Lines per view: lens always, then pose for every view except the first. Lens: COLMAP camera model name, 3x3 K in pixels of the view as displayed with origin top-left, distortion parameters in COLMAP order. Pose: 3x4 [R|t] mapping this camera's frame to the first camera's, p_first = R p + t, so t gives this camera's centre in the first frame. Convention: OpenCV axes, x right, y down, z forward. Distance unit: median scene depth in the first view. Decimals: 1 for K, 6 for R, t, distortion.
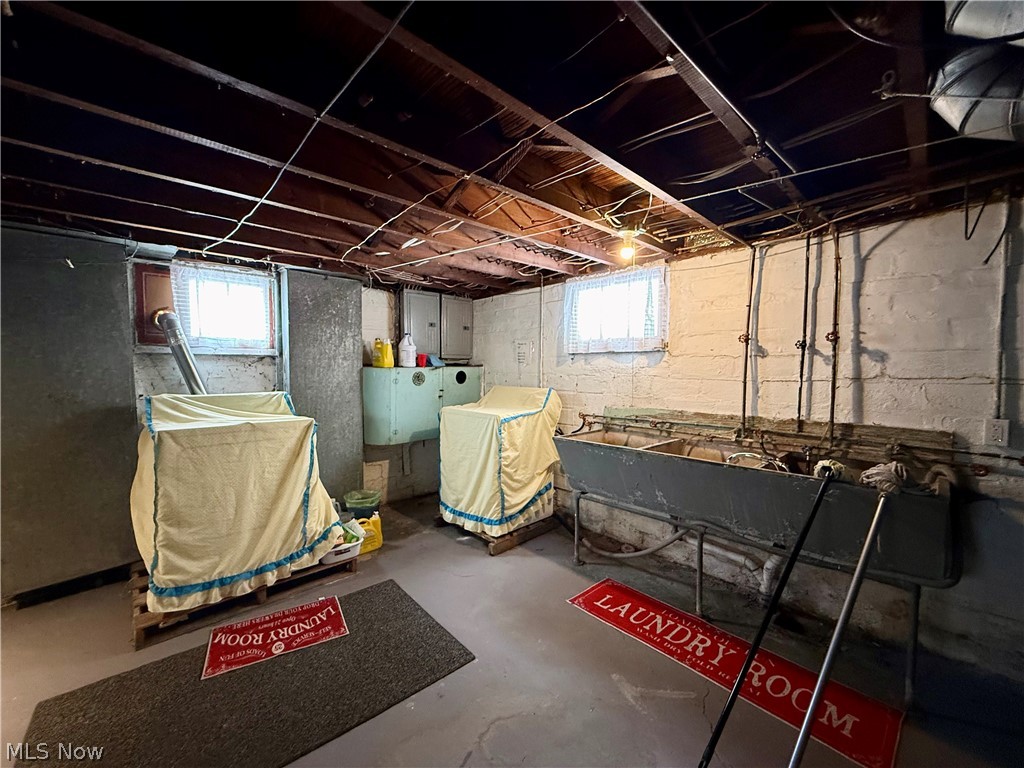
lens RADIAL K [[407.3, 0, 512.7], [0, 407.3, 383.3], [0, 0, 1]] dist [-0.001644, 0.000669]
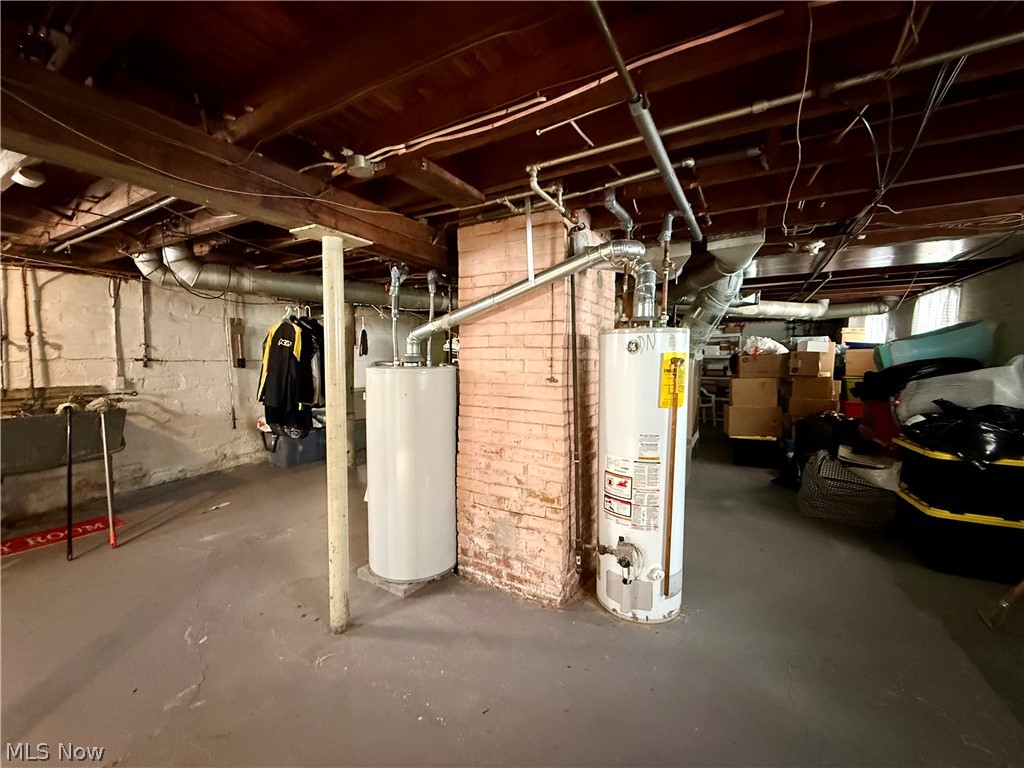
lens RADIAL K [[407.3, 0, 512.6], [0, 407.3, 382.1], [0, 0, 1]] dist [-0.001644, 0.000669]
pose [[-0.298659, -0.062625, 0.952303, -1.324539], [0.026247, 0.996928, 0.073791, 0.006499], [-0.953999, 0.047034, -0.296098, -0.331030]]
